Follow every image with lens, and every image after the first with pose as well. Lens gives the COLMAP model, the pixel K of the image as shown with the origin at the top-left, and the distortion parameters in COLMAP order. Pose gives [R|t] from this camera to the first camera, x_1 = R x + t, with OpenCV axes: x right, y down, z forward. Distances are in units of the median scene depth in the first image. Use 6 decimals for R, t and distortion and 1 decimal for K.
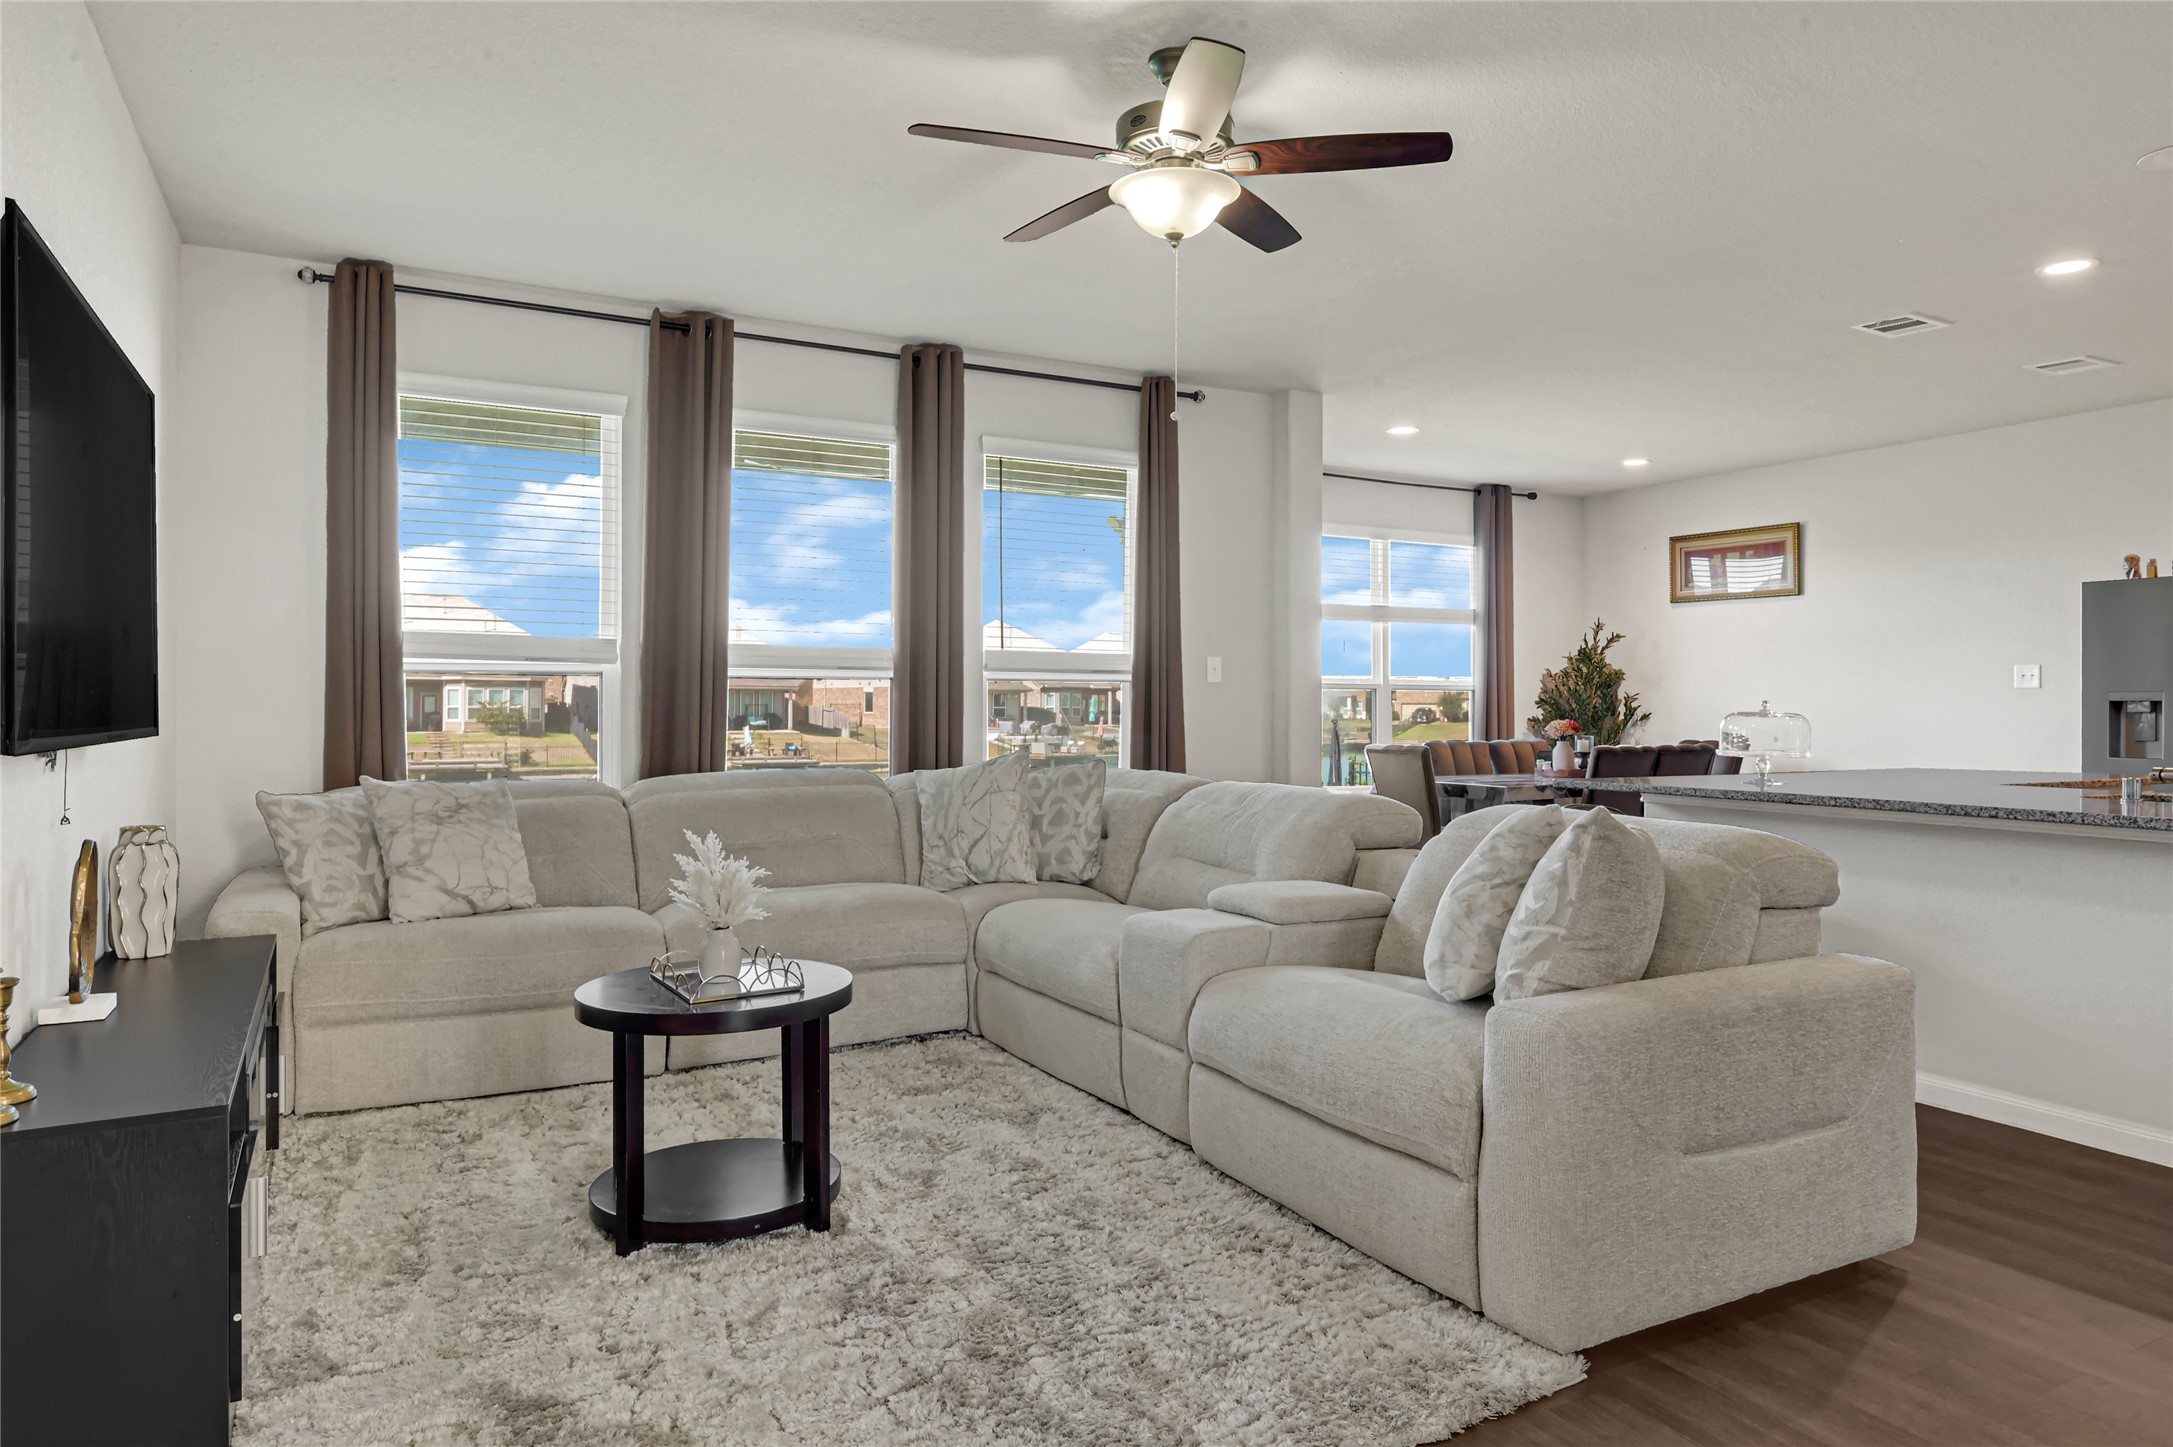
lens RADIAL K [[1360.0, 0, 1117.4], [0, 1360.0, 695.1], [0, 0, 1]] dist [-0.001309, 0.001787]
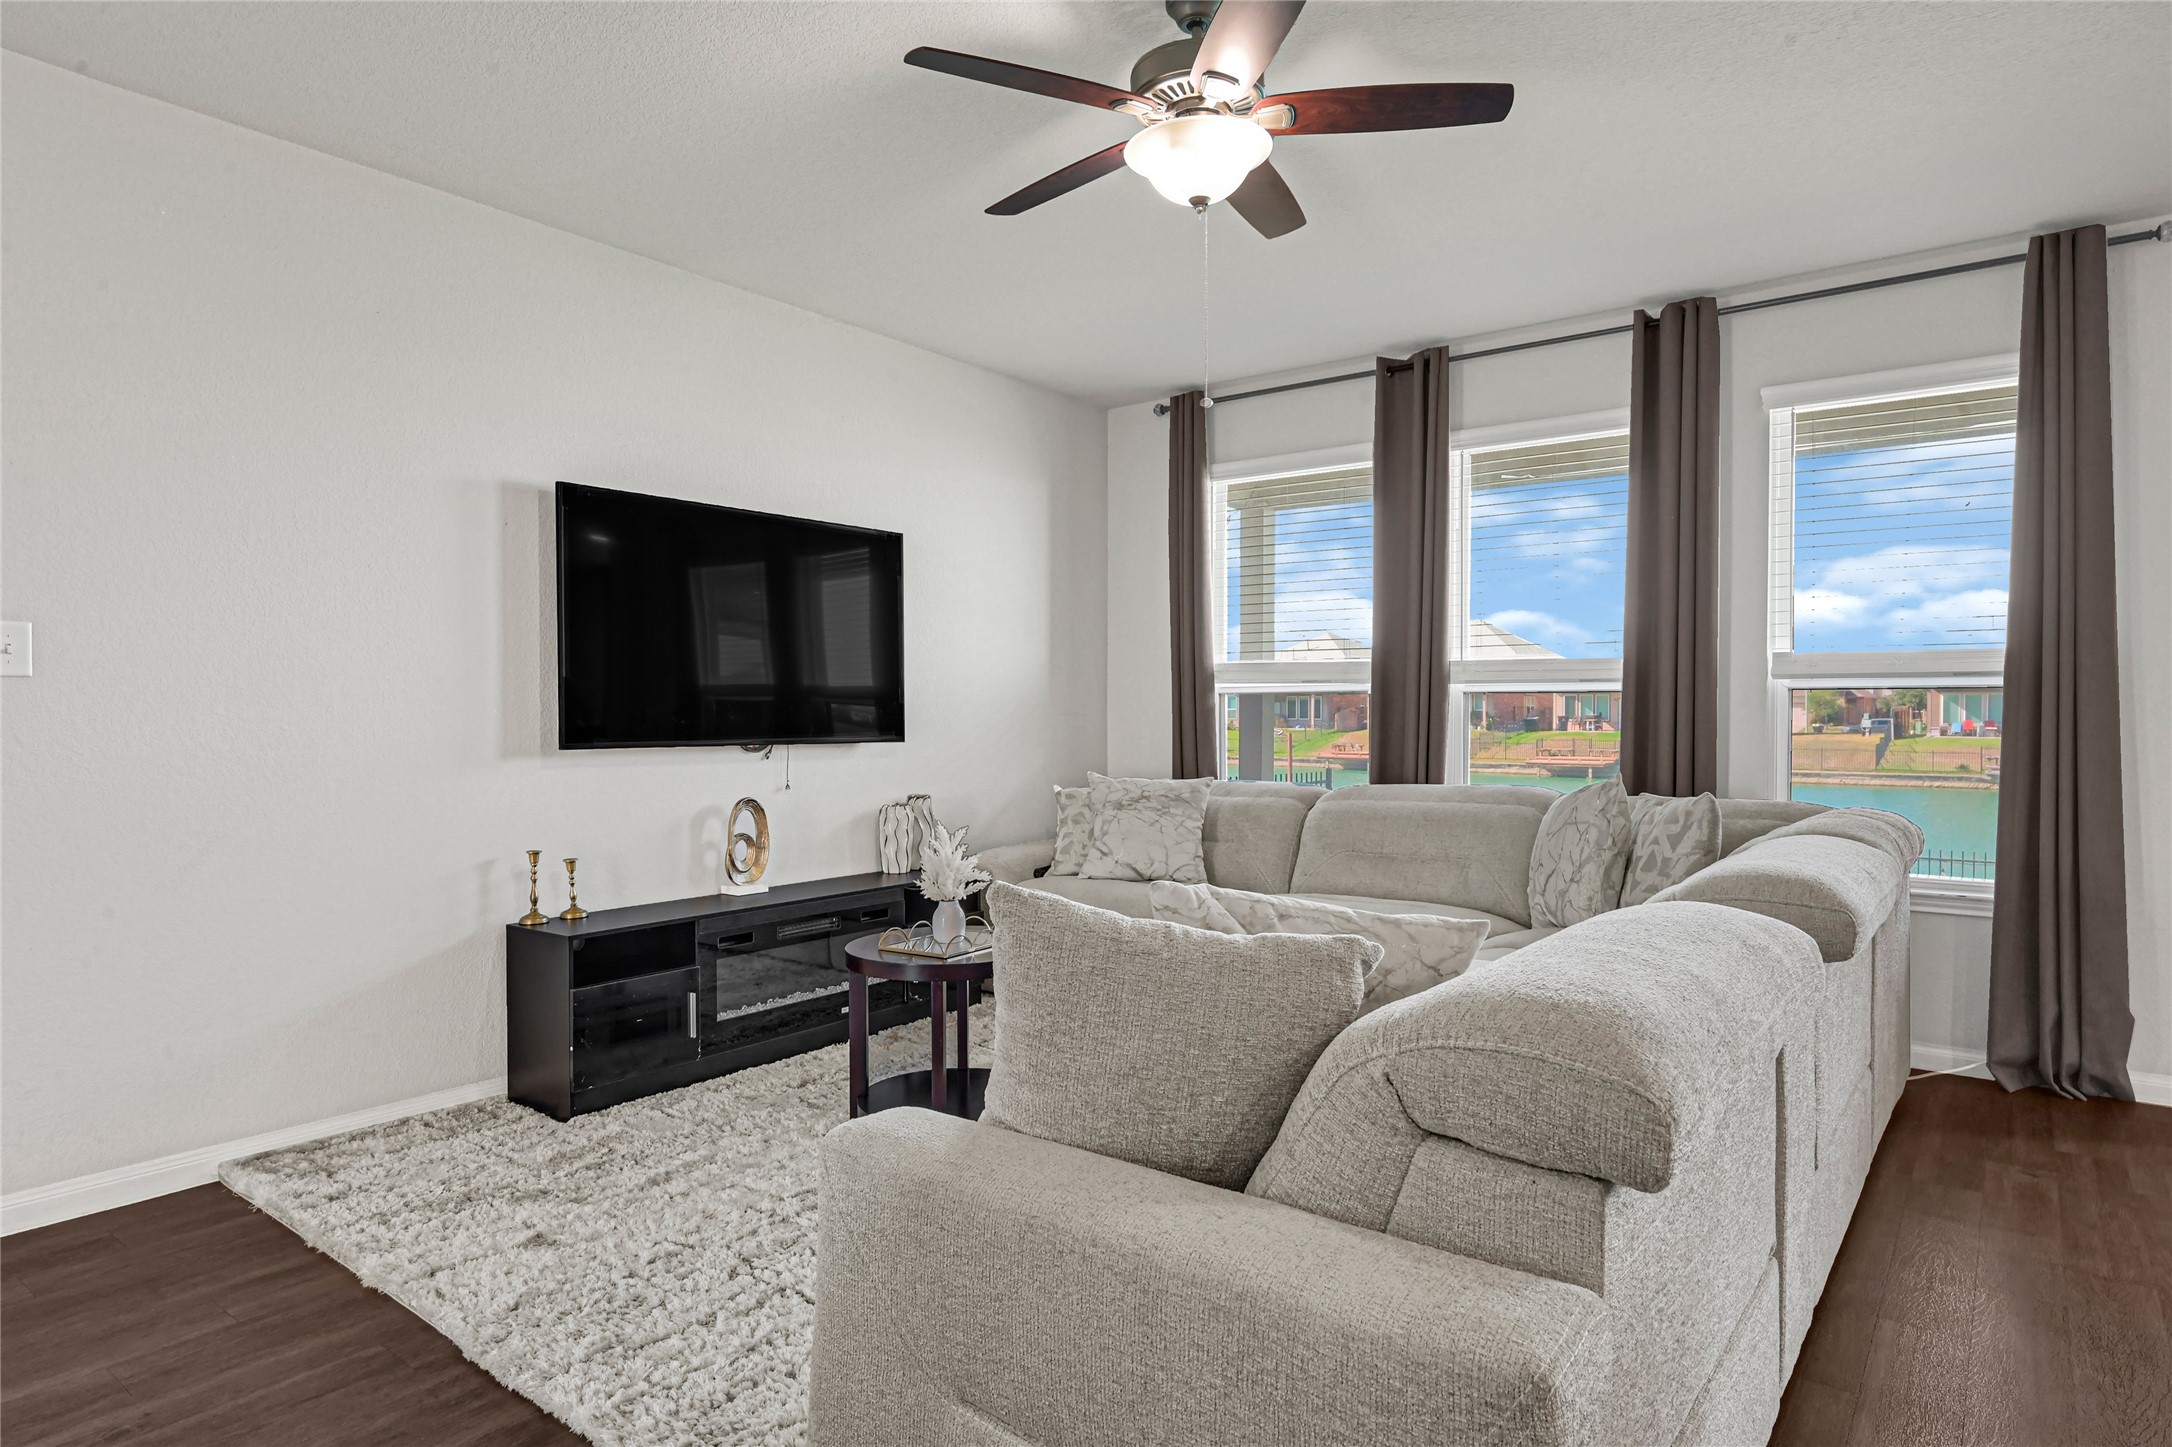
lens RADIAL K [[1228.1, 0, 1086.0], [0, 1228.1, 723.5], [0, 0, 1]] dist [-0.001392, -0.000520]
pose [[0.397288, 0.007634, -0.917662, 0.454856], [0.009184, 0.999882, 0.012294, -0.004214], [0.917648, -0.013312, 0.397171, 0.369348]]
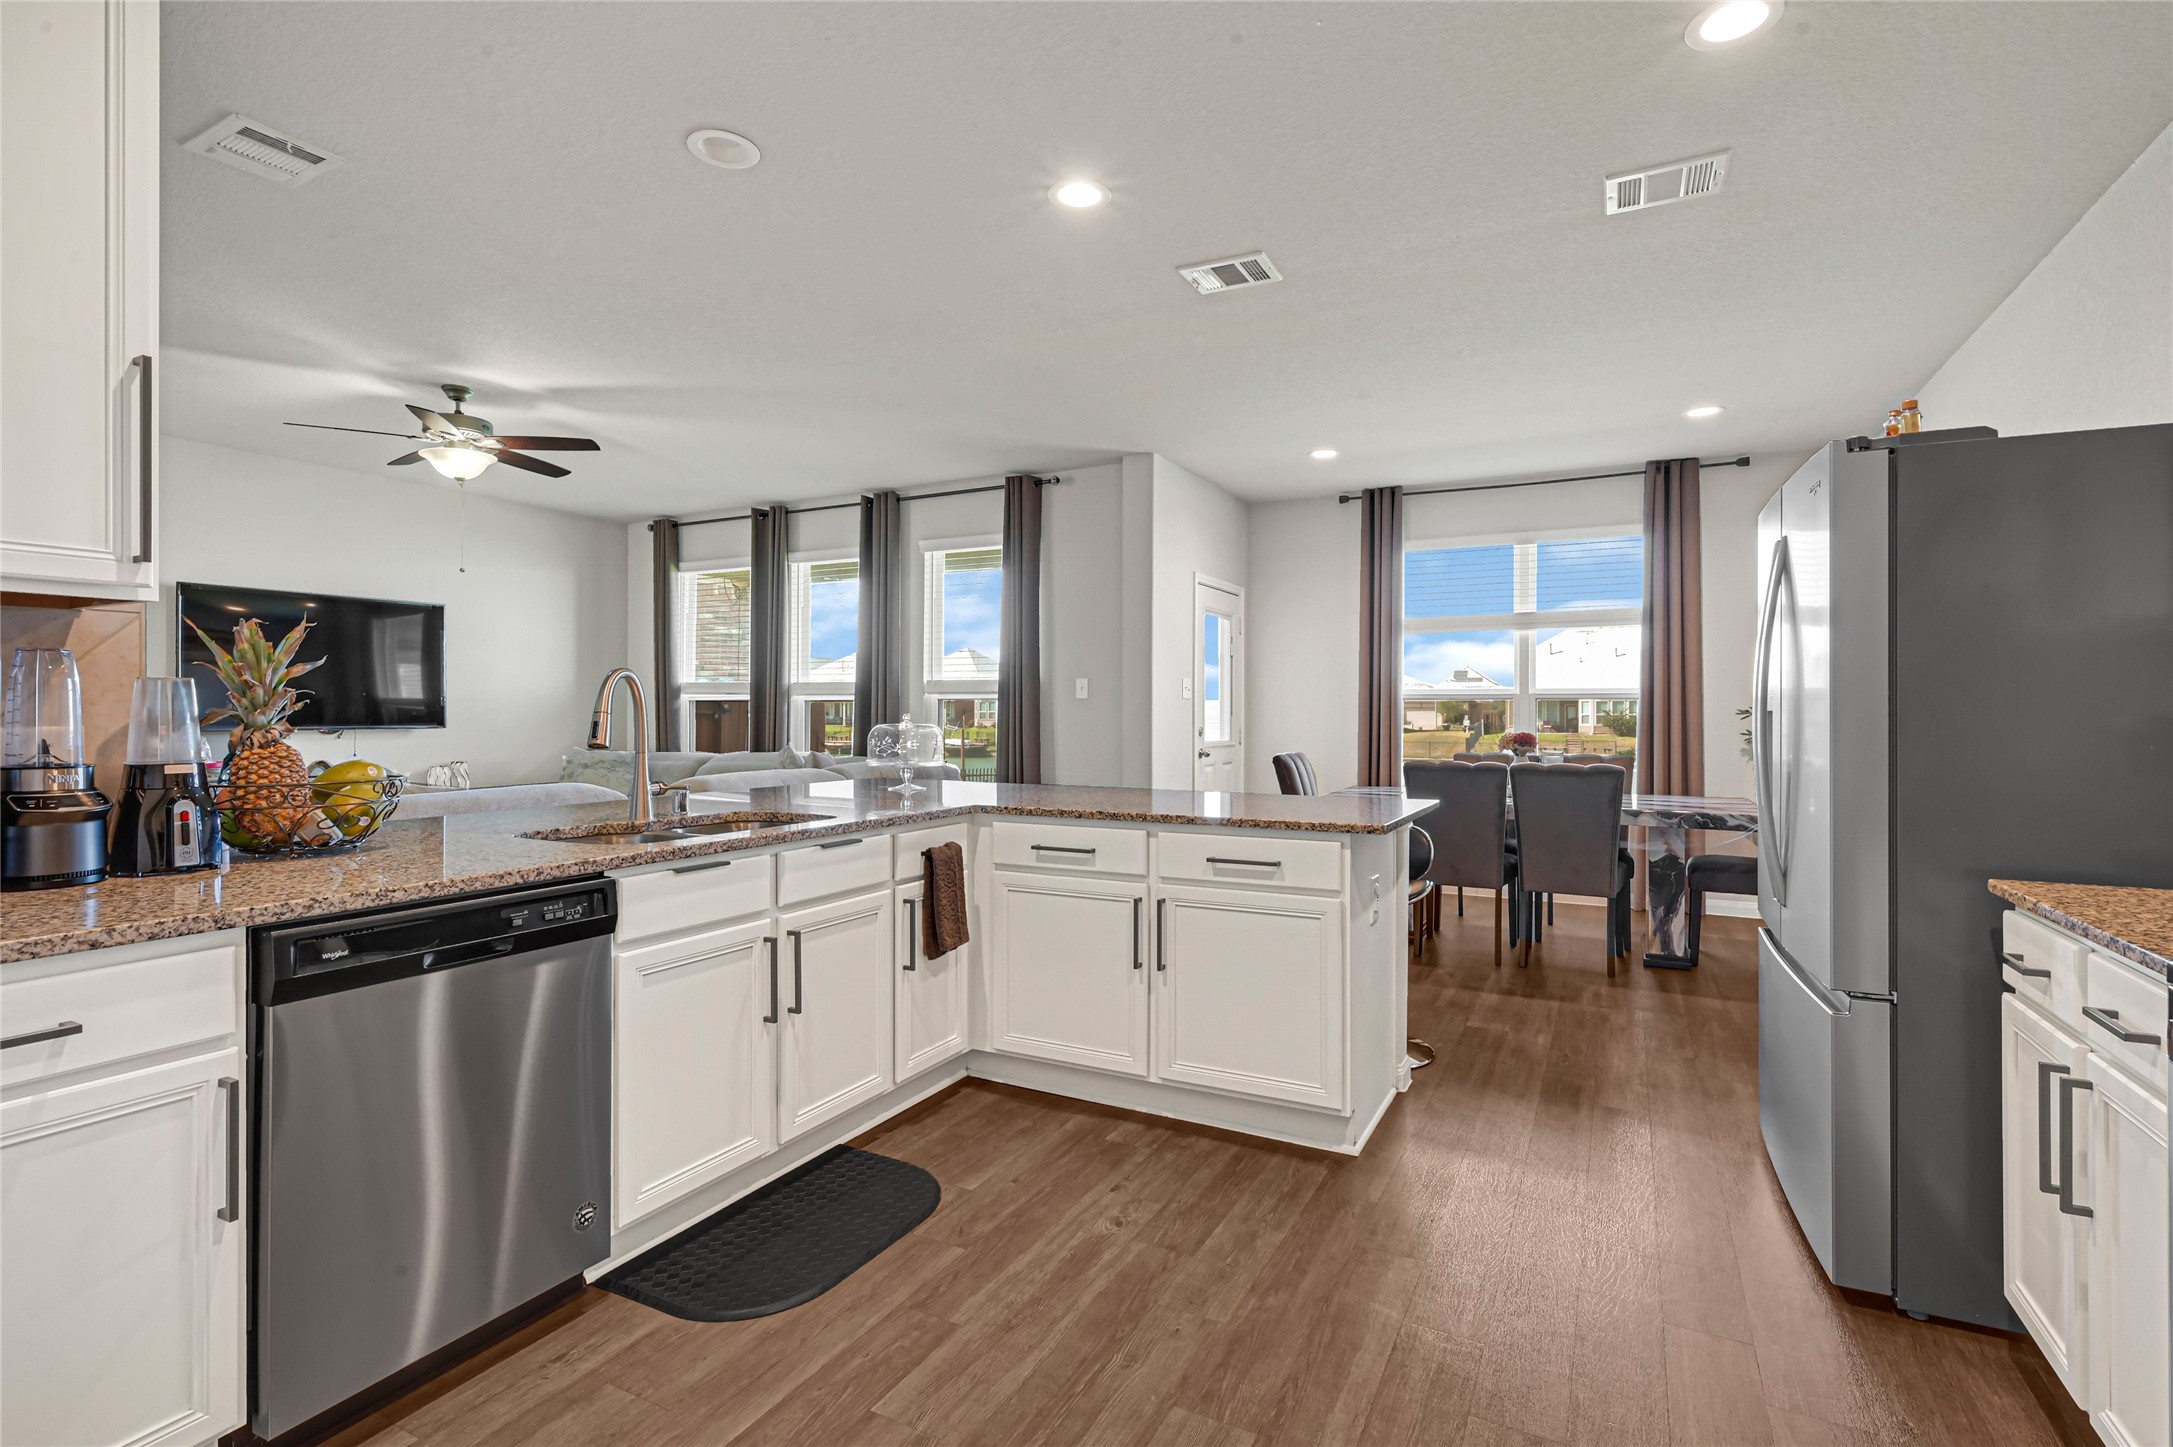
lens RADIAL K [[1039.6, 0, 1089.9], [0, 1039.6, 710.1], [0, 0, 1]] dist [-0.002902, -0.000097]
pose [[0.551368, -0.004502, -0.834250, 1.083553], [0.008440, 0.999964, 0.000182, 0.001939], [0.834219, -0.007142, 0.551387, 0.563749]]
